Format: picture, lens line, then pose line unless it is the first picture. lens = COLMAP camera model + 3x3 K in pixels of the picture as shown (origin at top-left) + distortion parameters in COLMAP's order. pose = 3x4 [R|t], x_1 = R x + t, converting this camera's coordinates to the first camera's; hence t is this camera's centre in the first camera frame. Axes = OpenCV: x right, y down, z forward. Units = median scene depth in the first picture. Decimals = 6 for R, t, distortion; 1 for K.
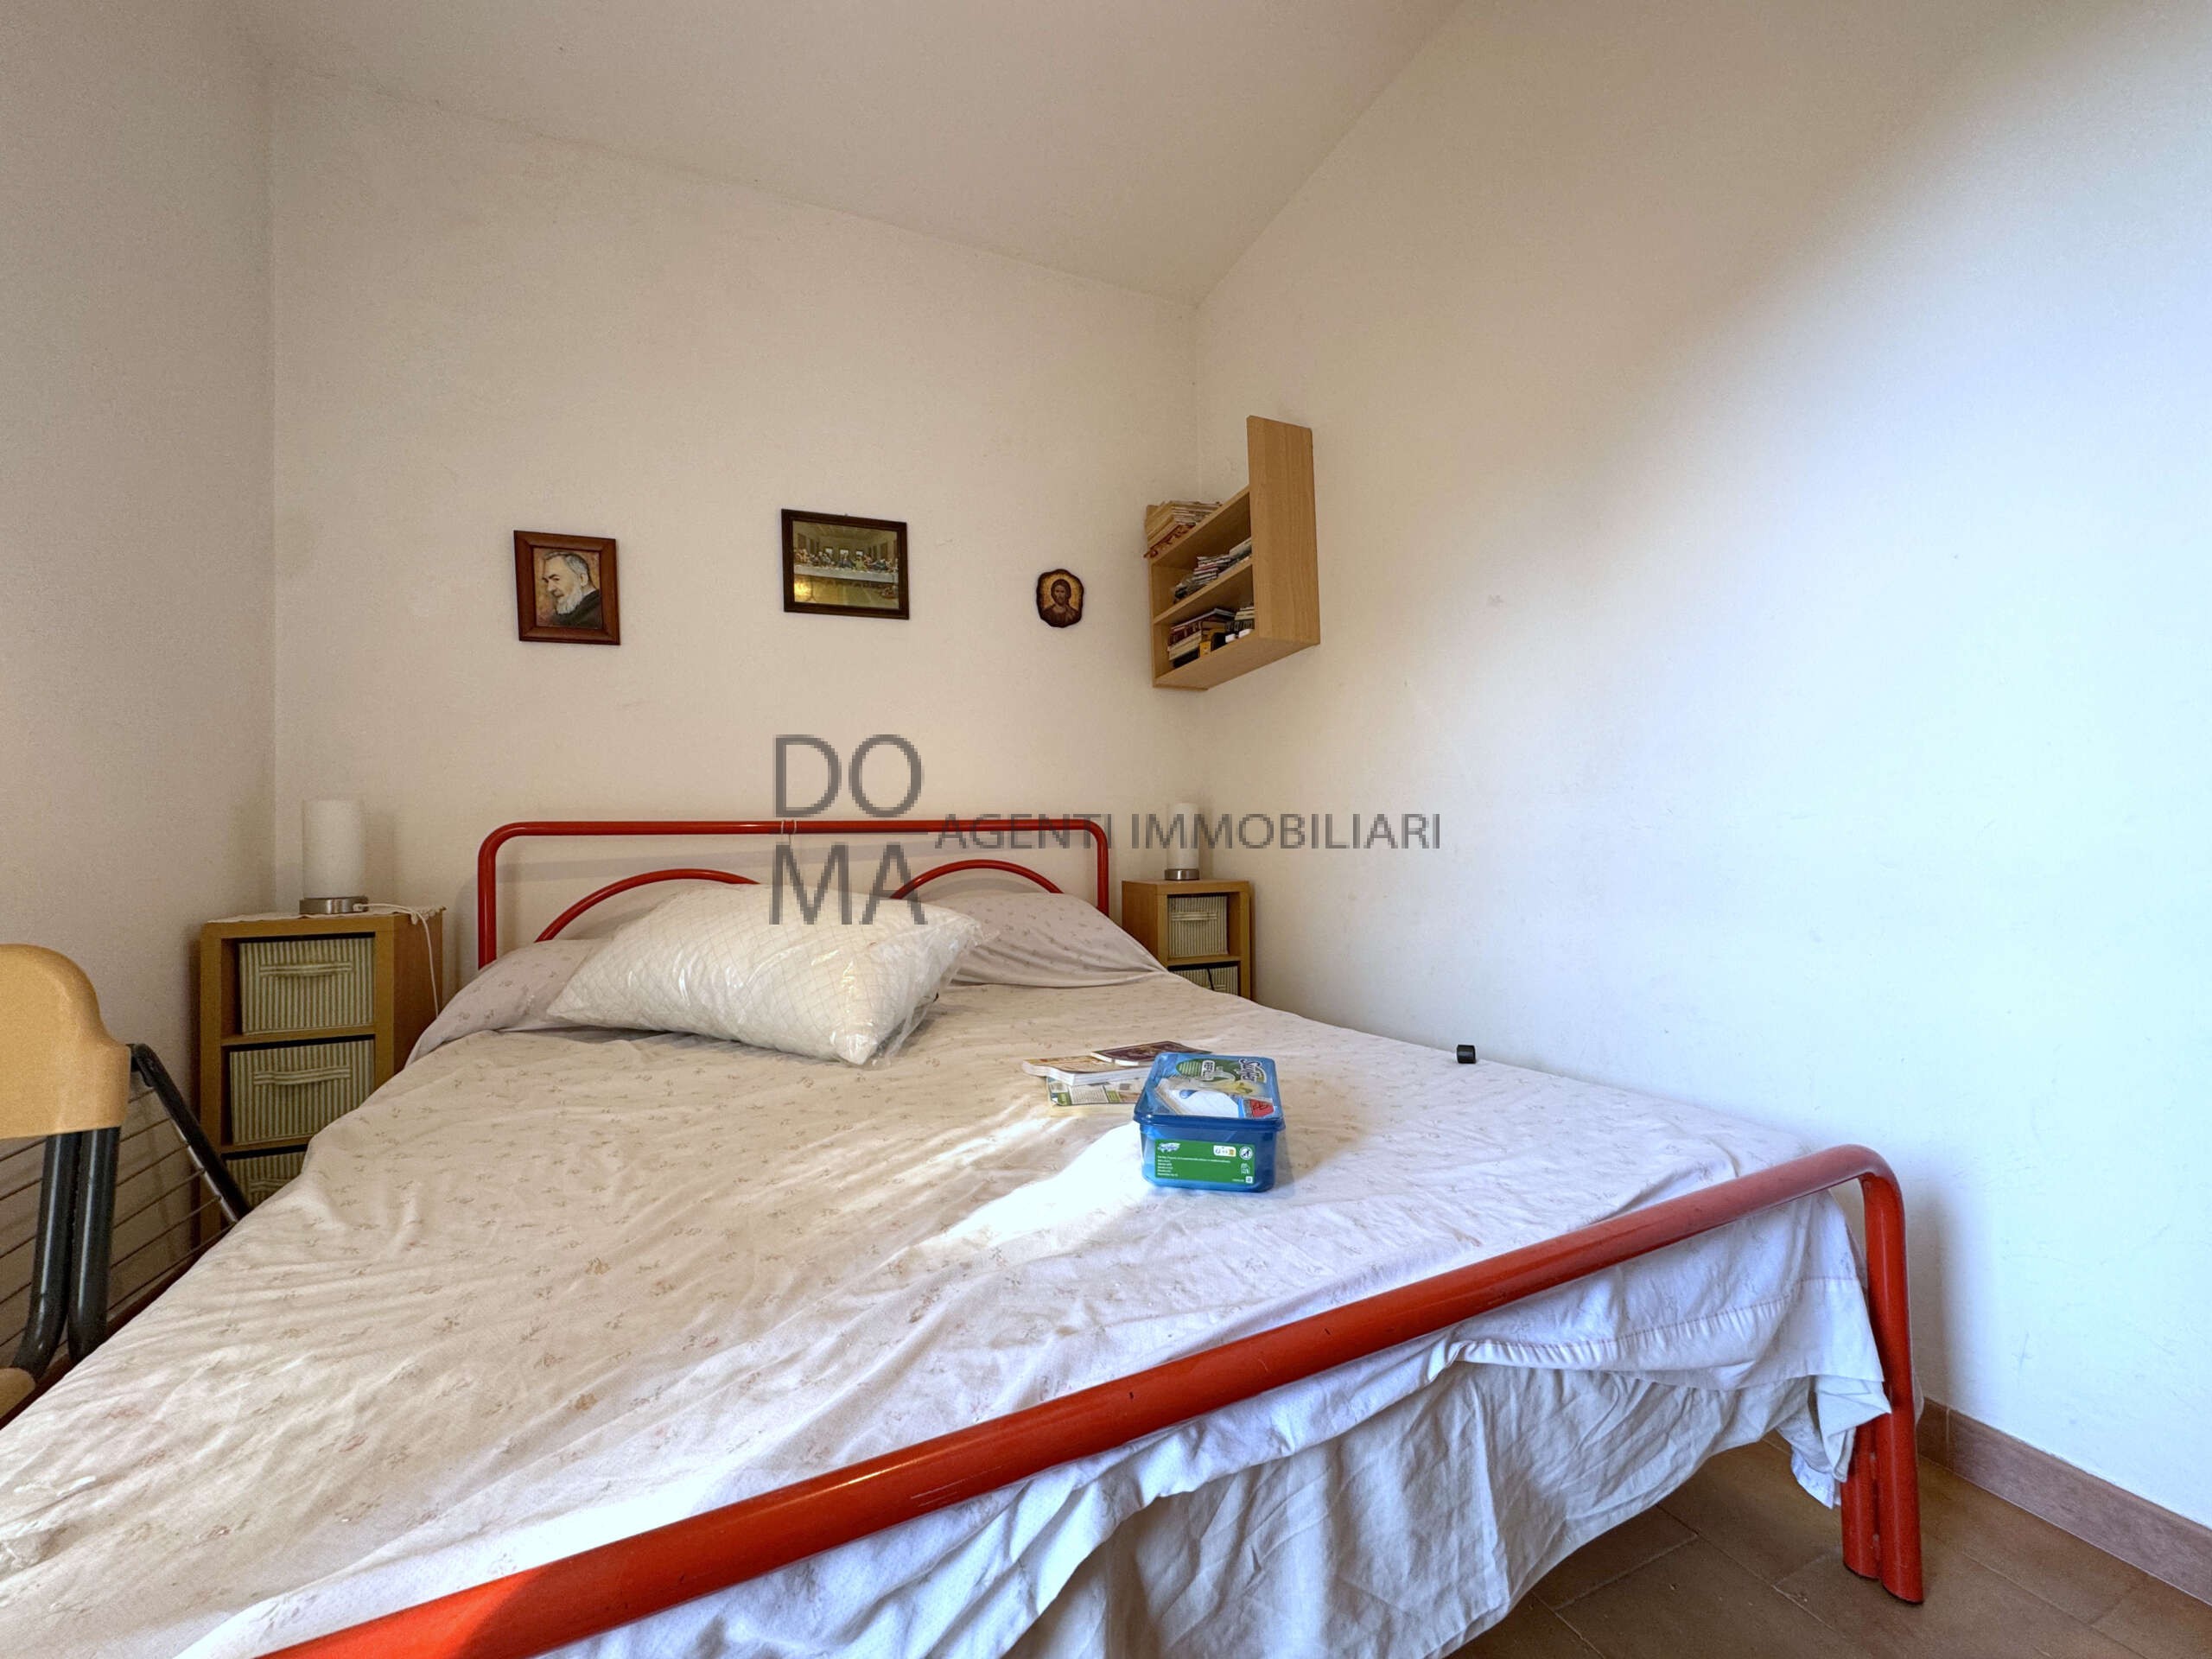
lens RADIAL K [[875.5, 0, 1104.6], [0, 875.5, 826.7], [0, 0, 1]] dist [-0.002200, 0.000177]
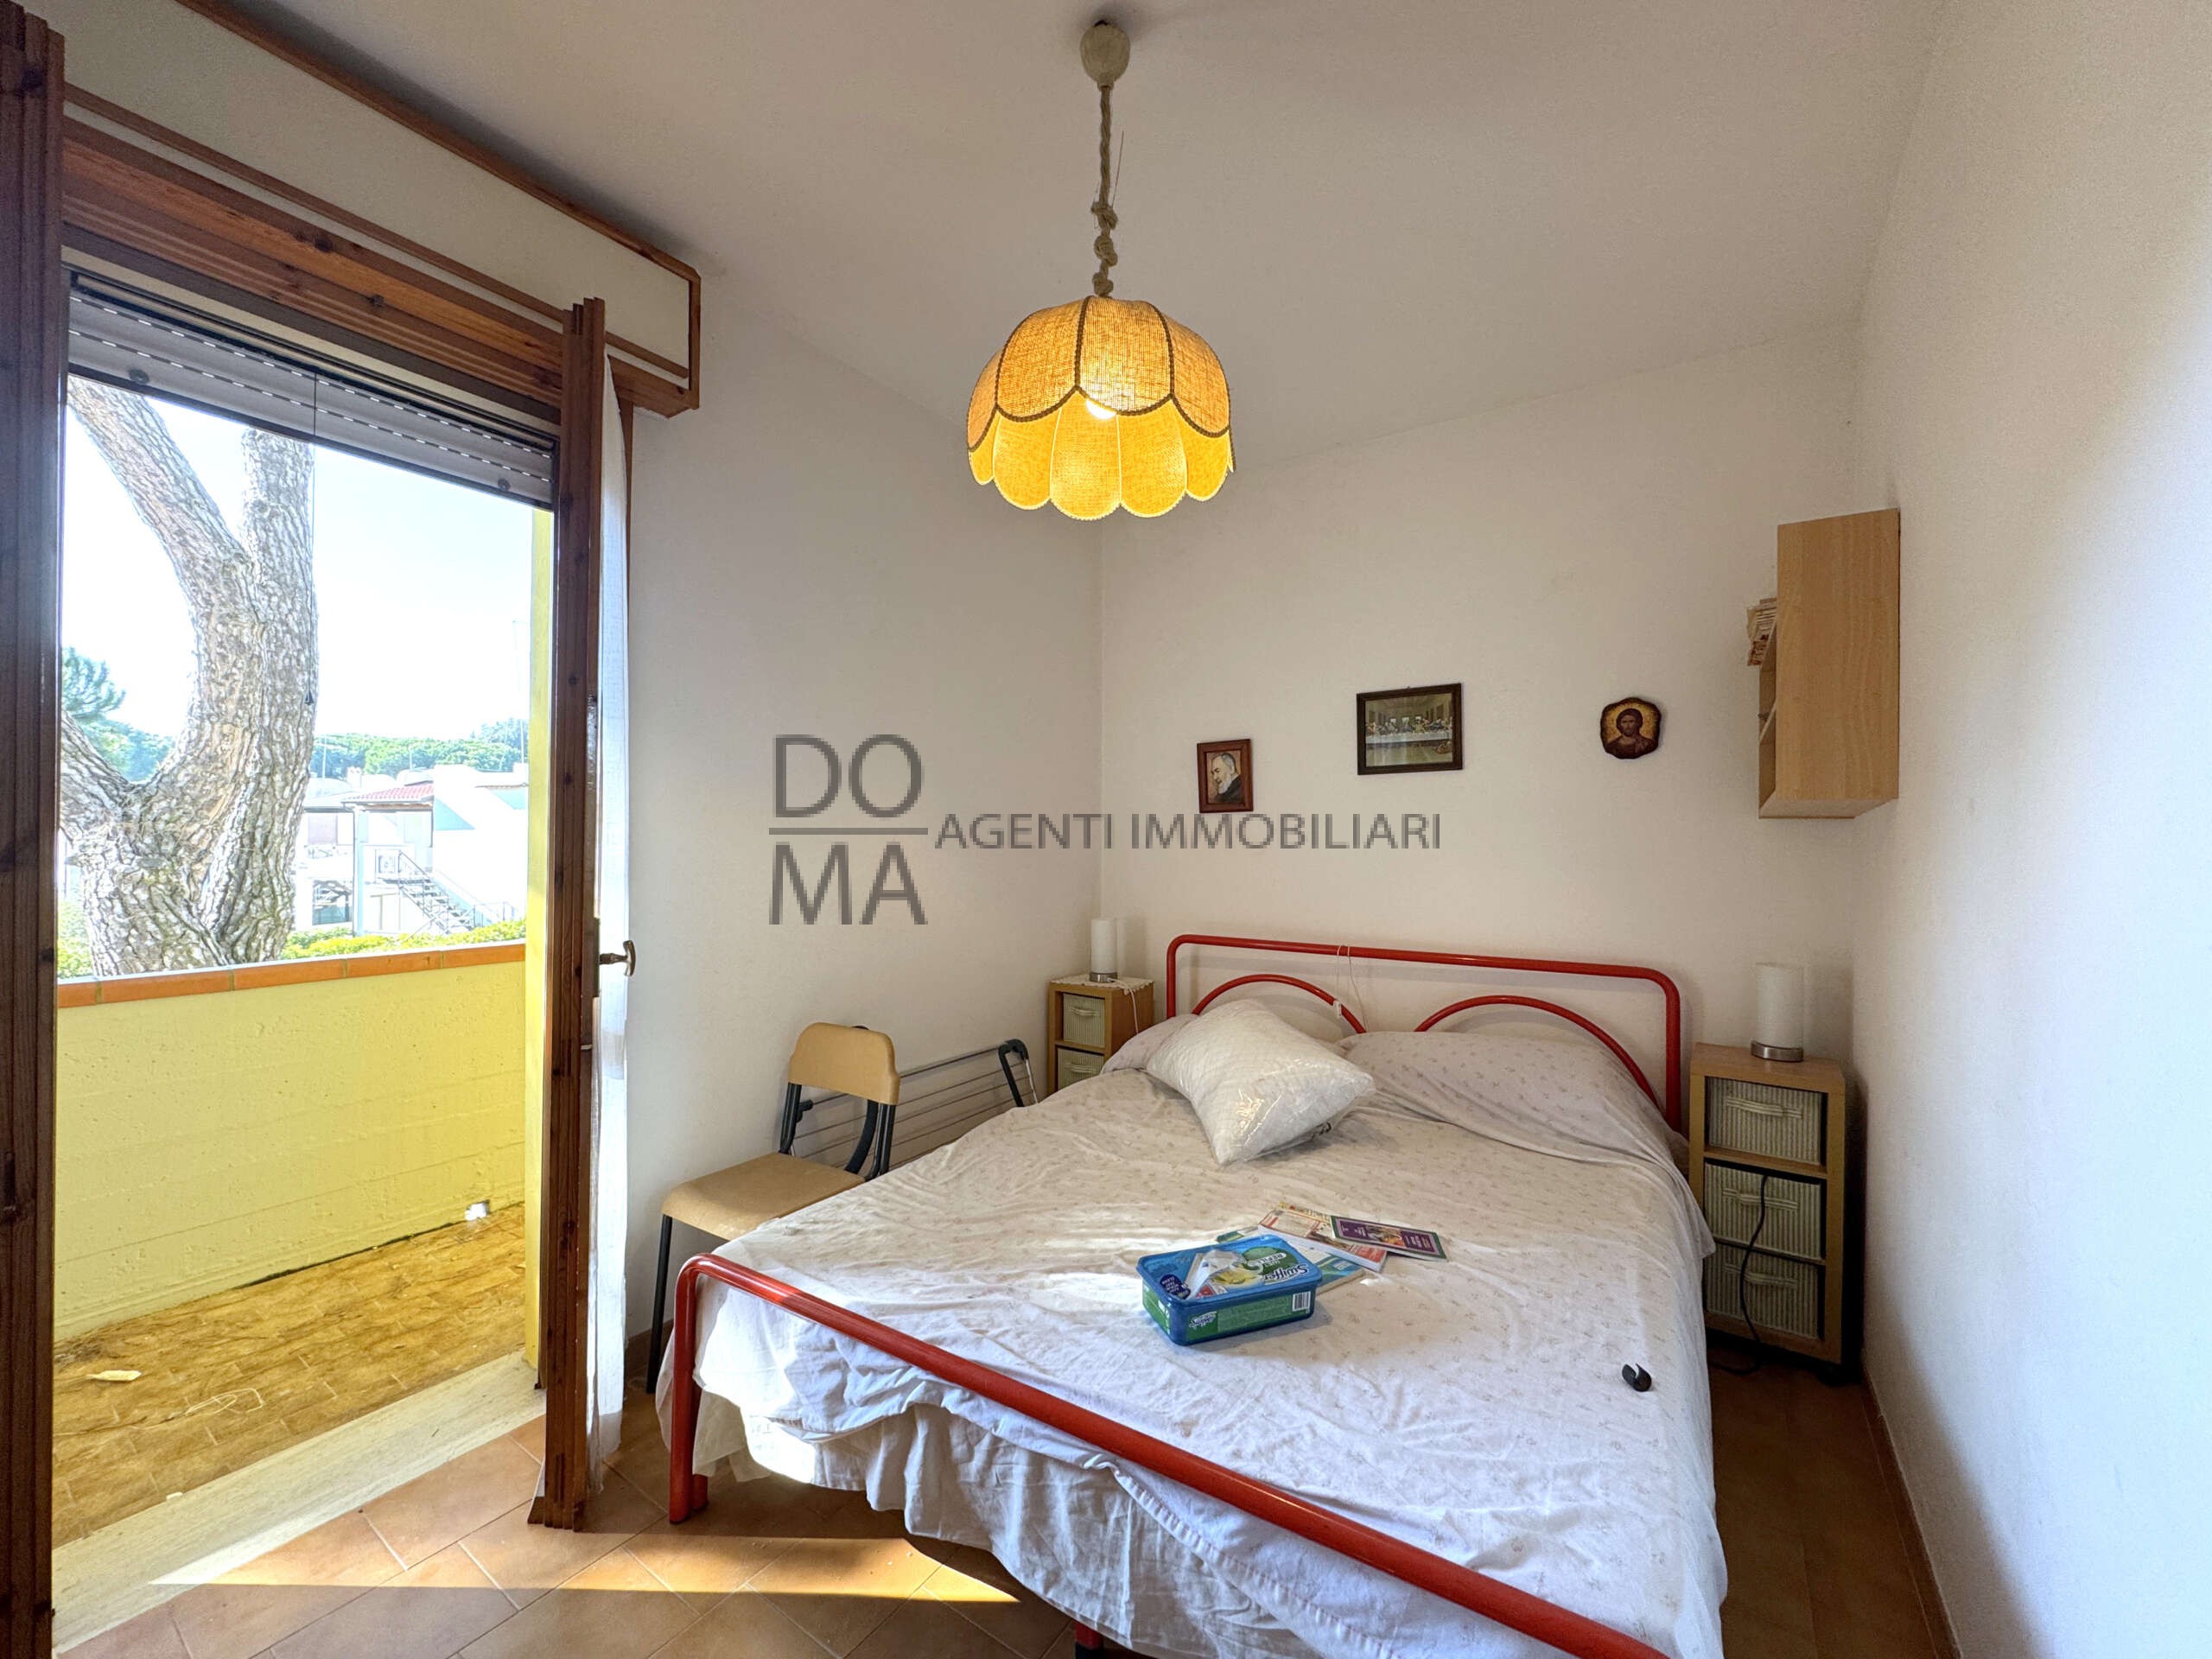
lens RADIAL K [[875.5, 0, 1104.6], [0, 875.5, 826.7], [0, 0, 1]] dist [-0.002200, 0.000177]
pose [[0.529266, 0.012350, -0.848366, 1.344992], [-0.004454, 0.999921, 0.011777, -0.490800], [0.848444, -0.002454, 0.529279, 0.069492]]
